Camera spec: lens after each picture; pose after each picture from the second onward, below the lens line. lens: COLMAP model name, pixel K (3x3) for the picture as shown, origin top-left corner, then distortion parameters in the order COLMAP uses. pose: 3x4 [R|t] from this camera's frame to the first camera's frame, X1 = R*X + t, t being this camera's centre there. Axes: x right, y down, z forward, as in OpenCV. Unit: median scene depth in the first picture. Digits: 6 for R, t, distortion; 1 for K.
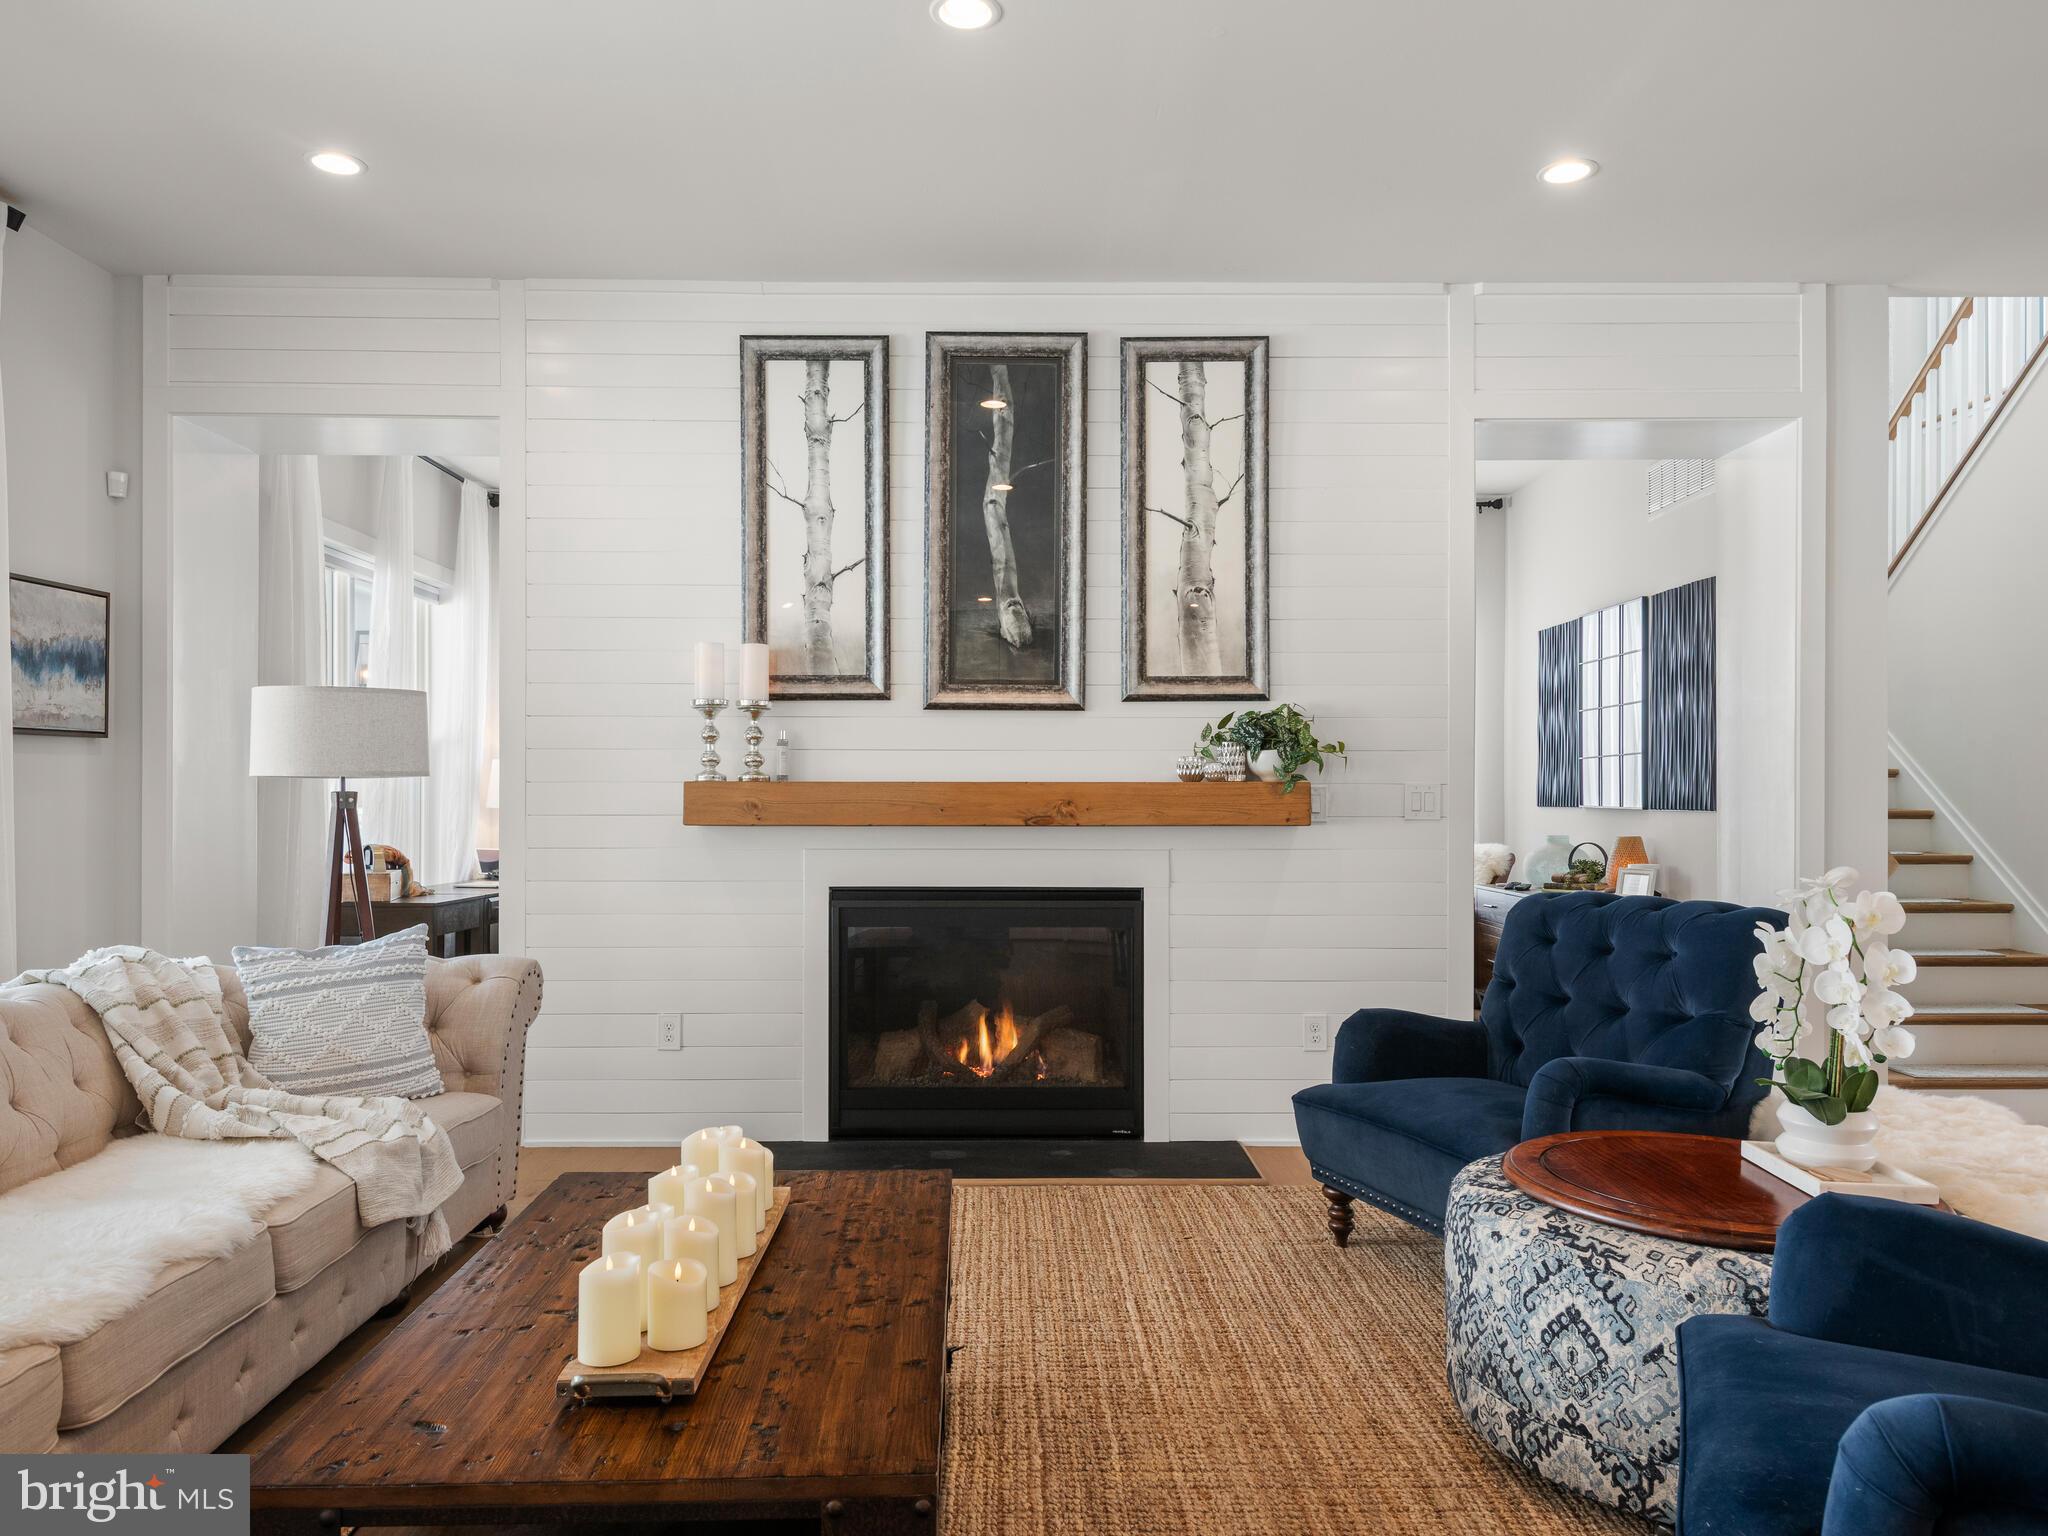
lens RADIAL K [[1410.4, 0, 1035.9], [0, 1410.4, 789.3], [0, 0, 1]] dist [0.020342, -0.011017]
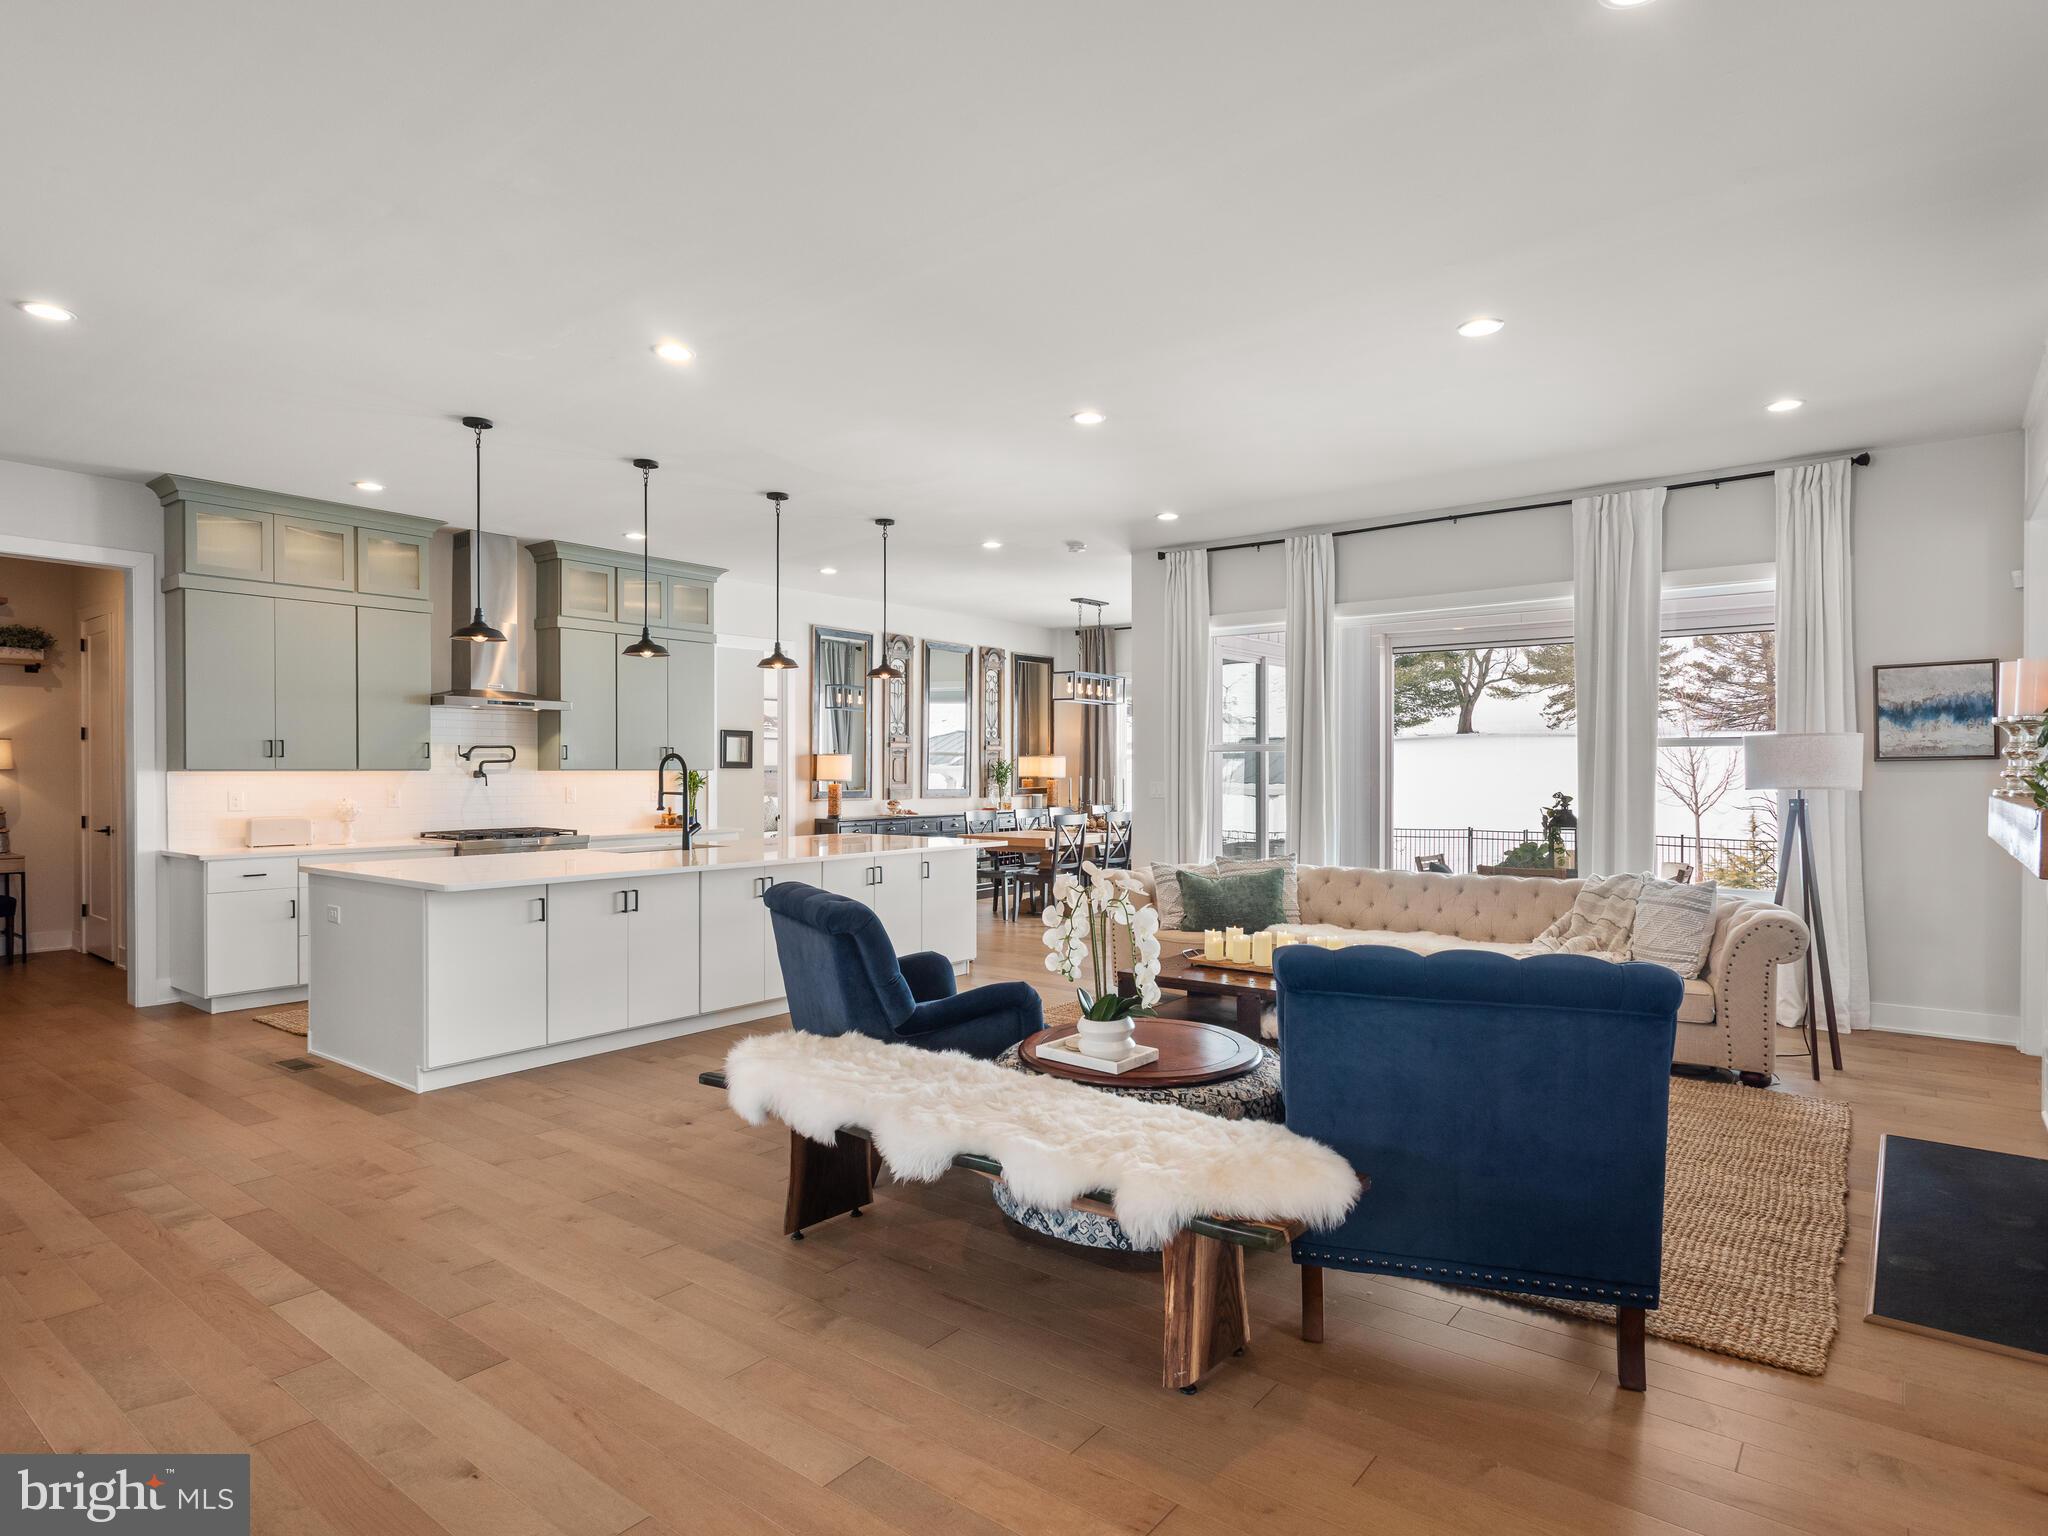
lens RADIAL K [[1140.8, 0, 1009.8], [0, 1140.8, 776.7], [0, 0, 1]] dist [0.006418, 0.000007]
pose [[-0.632007, 0.002918, -0.774957, 0.859976], [0.005369, 0.999985, -0.000613, -0.022371], [0.774944, -0.004548, -0.632013, 0.931797]]
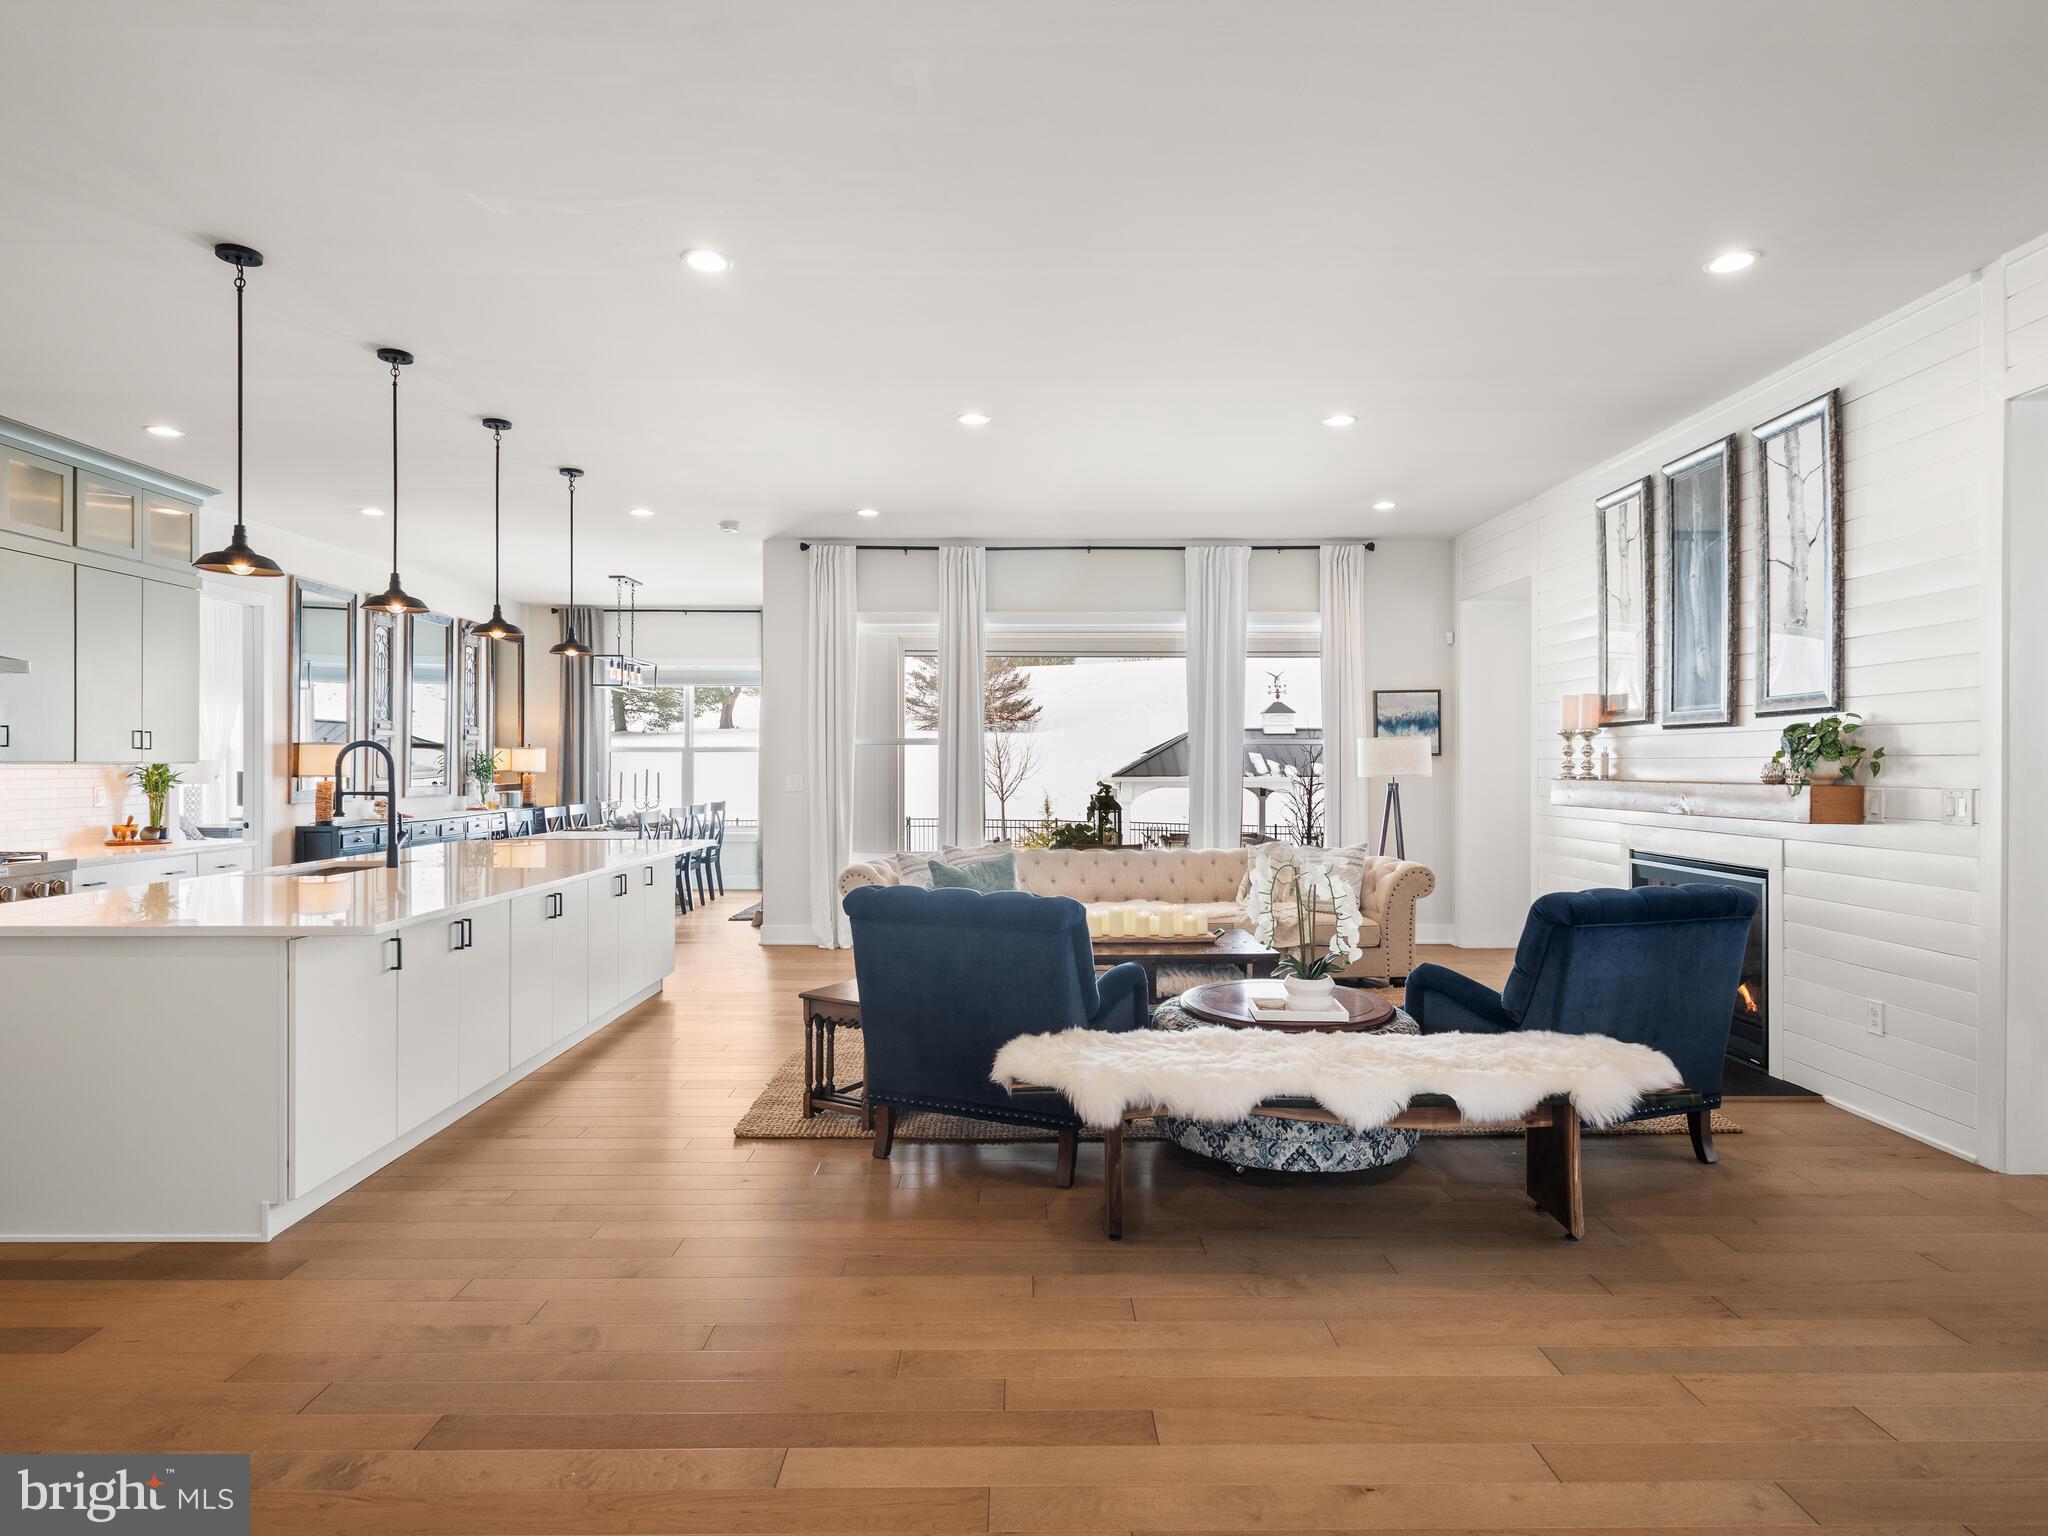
lens RADIAL K [[1140.8, 0, 1023.5], [0, 1140.8, 761.6], [0, 0, 1]] dist [0.006418, 0.000007]
pose [[-0.006064, -0.003303, -0.999976, 1.082907], [0.008711, 0.999956, -0.003356, -0.025917], [0.999944, -0.008732, -0.006035, 0.356897]]
